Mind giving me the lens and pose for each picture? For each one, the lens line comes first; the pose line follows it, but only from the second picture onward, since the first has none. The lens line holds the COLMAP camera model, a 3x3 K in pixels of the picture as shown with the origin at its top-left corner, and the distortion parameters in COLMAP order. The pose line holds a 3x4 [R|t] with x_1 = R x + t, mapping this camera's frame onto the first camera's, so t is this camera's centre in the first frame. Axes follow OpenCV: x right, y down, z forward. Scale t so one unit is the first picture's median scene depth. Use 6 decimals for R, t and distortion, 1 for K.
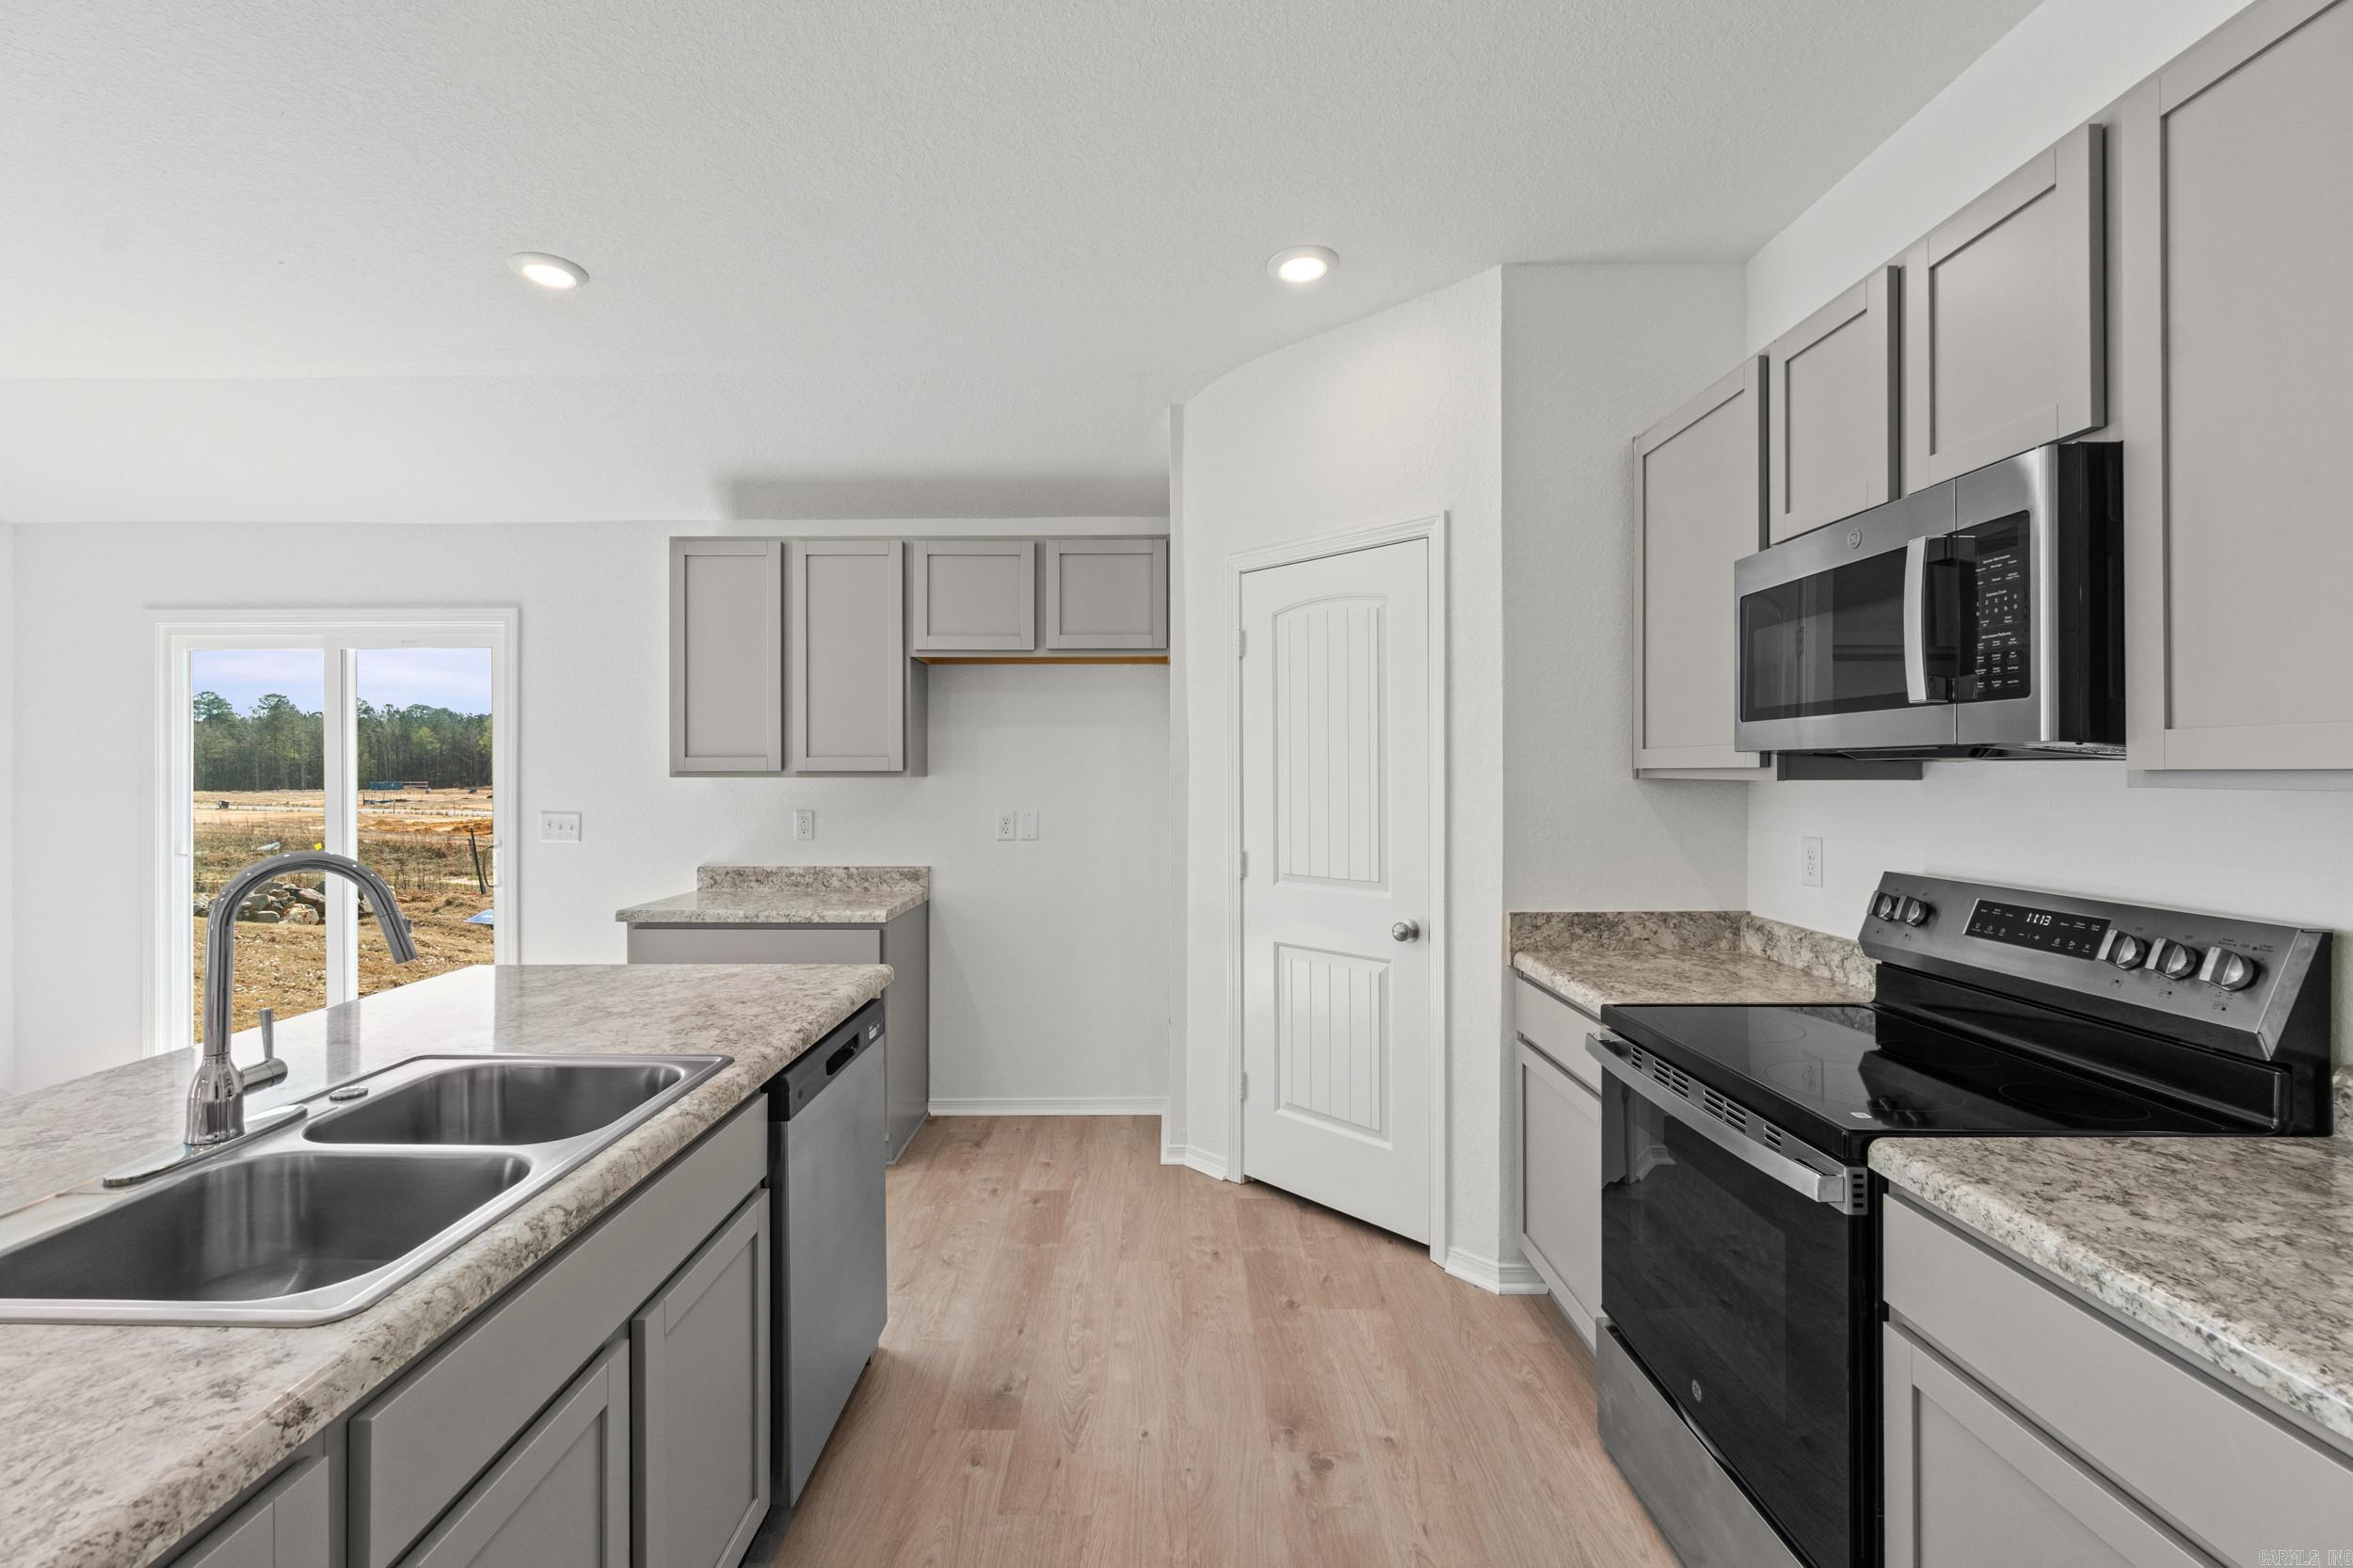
lens RADIAL K [[1009.9, 0, 1147.1], [0, 1009.9, 777.7], [0, 0, 1]] dist [-0.010191, -0.000003]
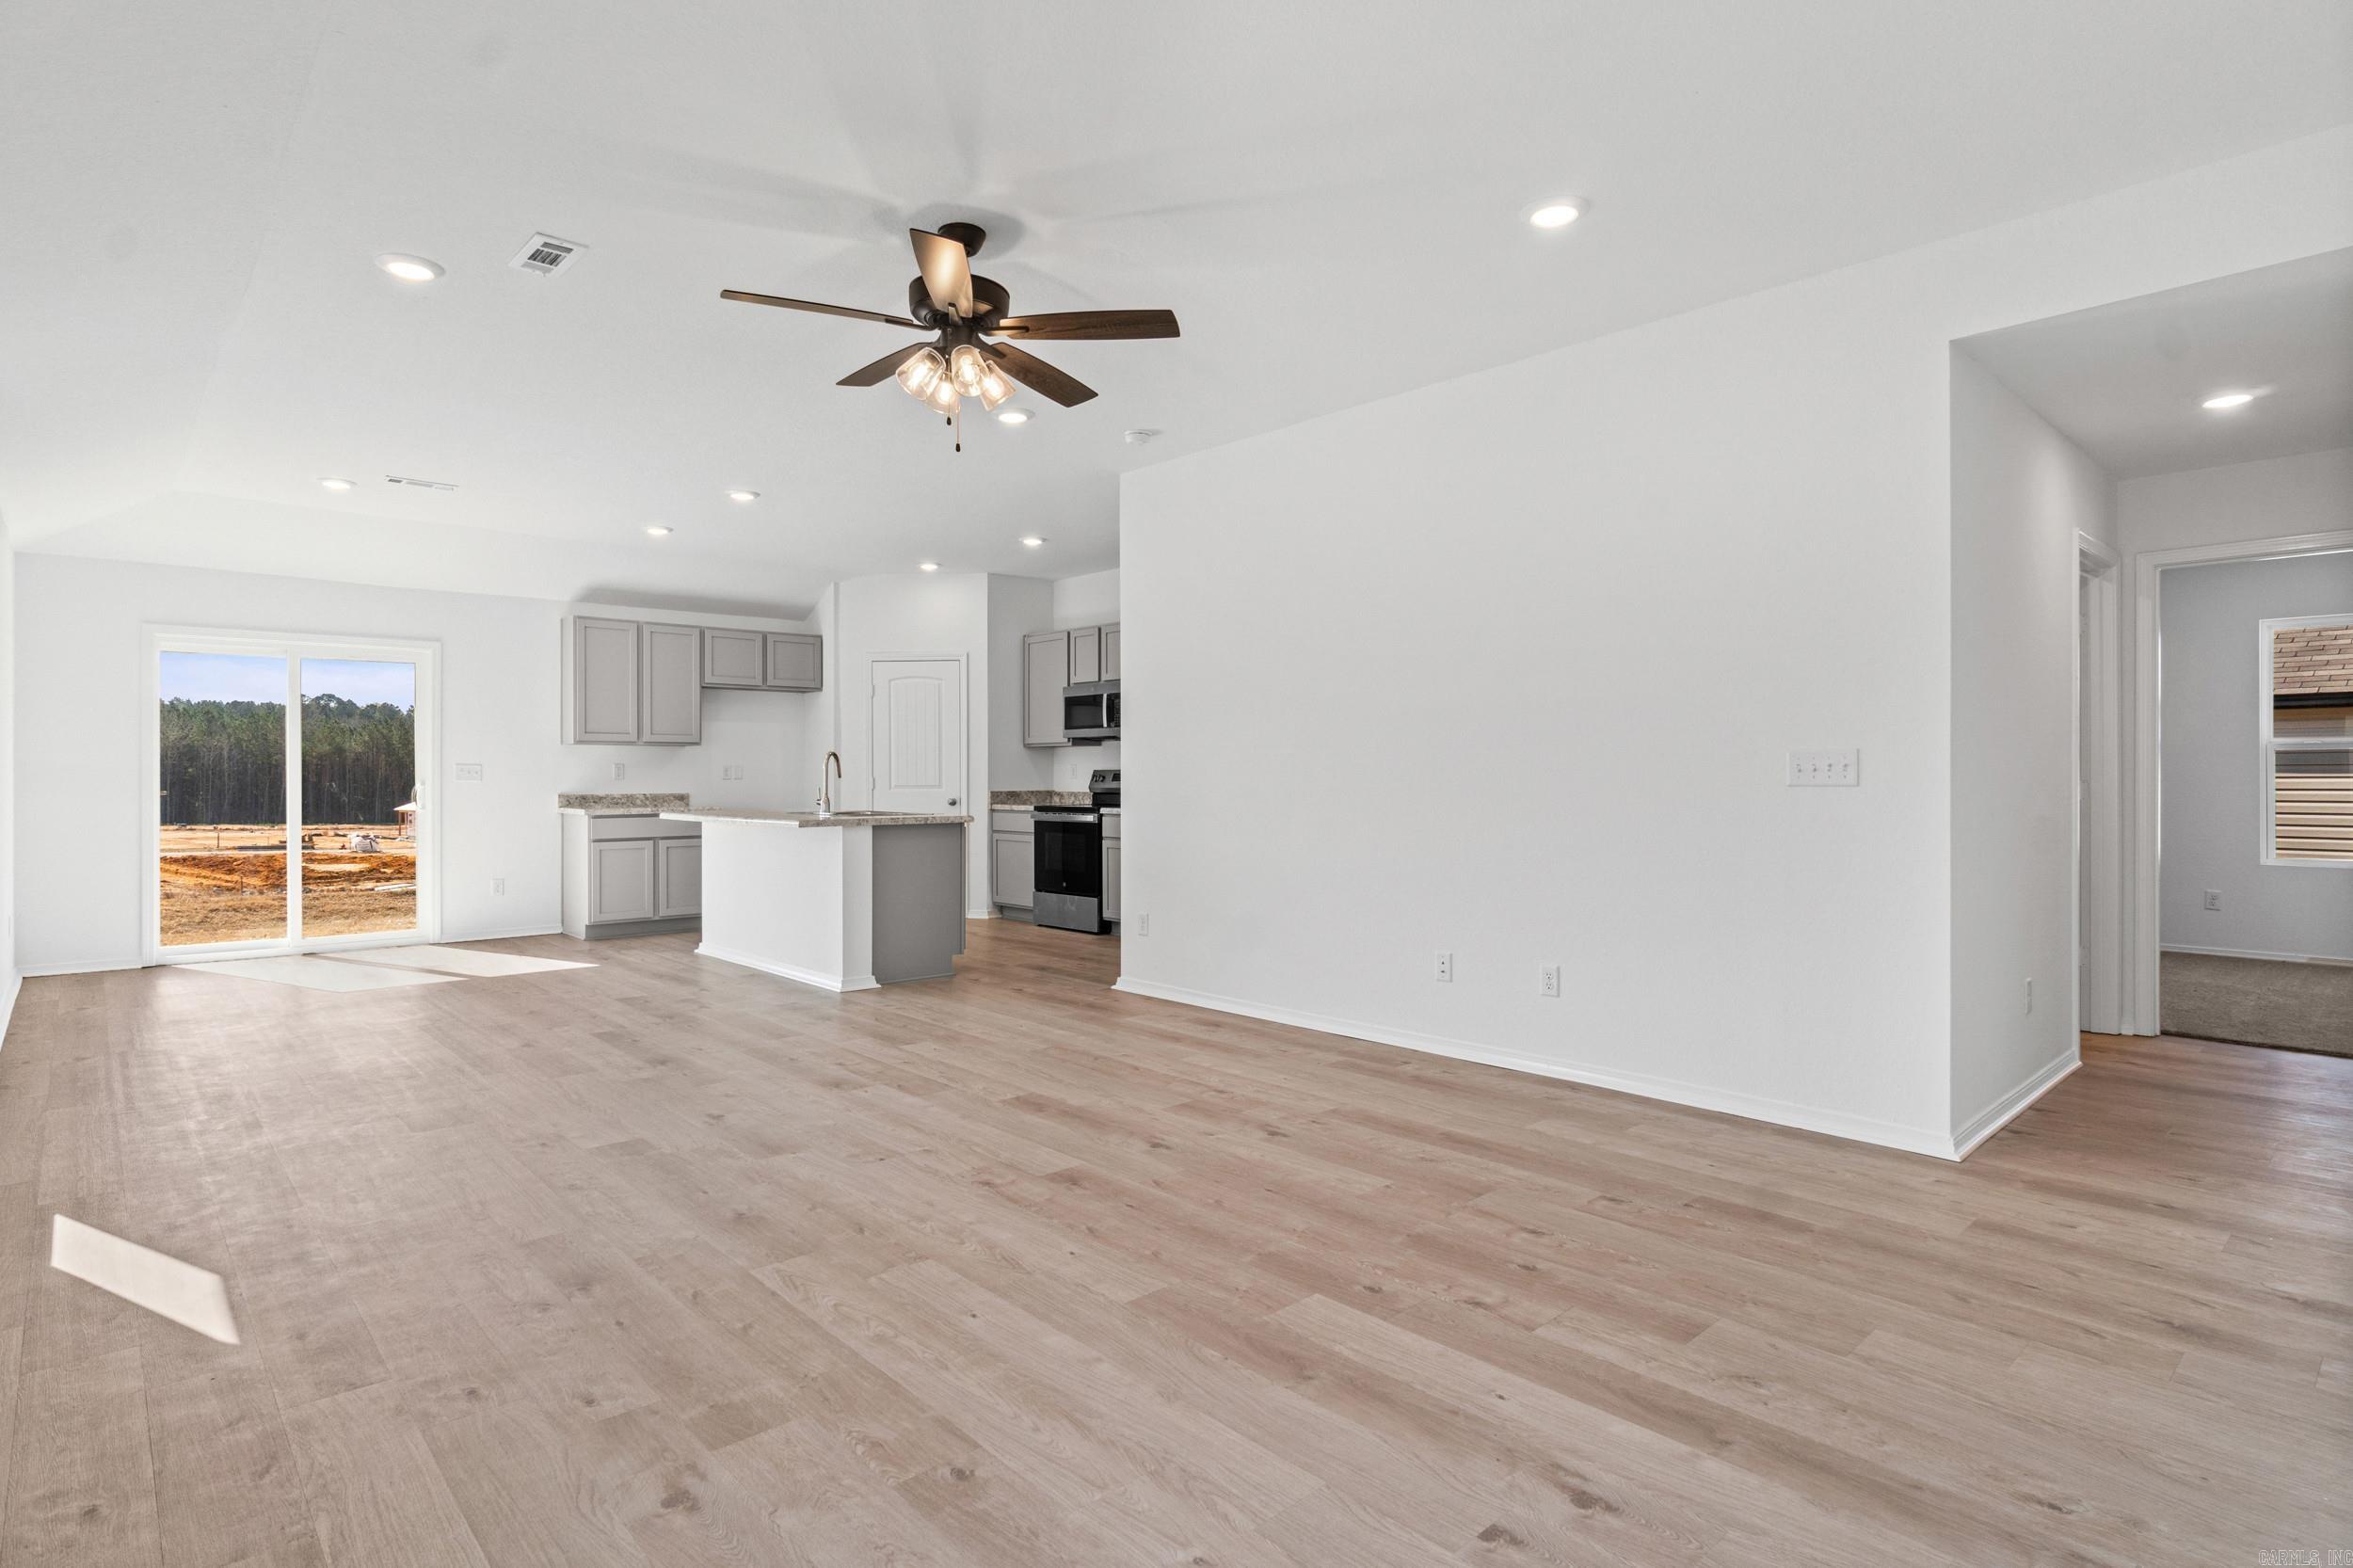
lens RADIAL K [[1187.3, 0, 1157.3], [0, 1187.3, 784.0], [0, 0, 1]] dist [-0.007855, -0.000310]
pose [[0.736547, -0.005307, 0.676366, -1.170406], [0.004931, 0.999985, 0.002477, 0.075042], [-0.676369, 0.001510, 0.736562, -1.360475]]
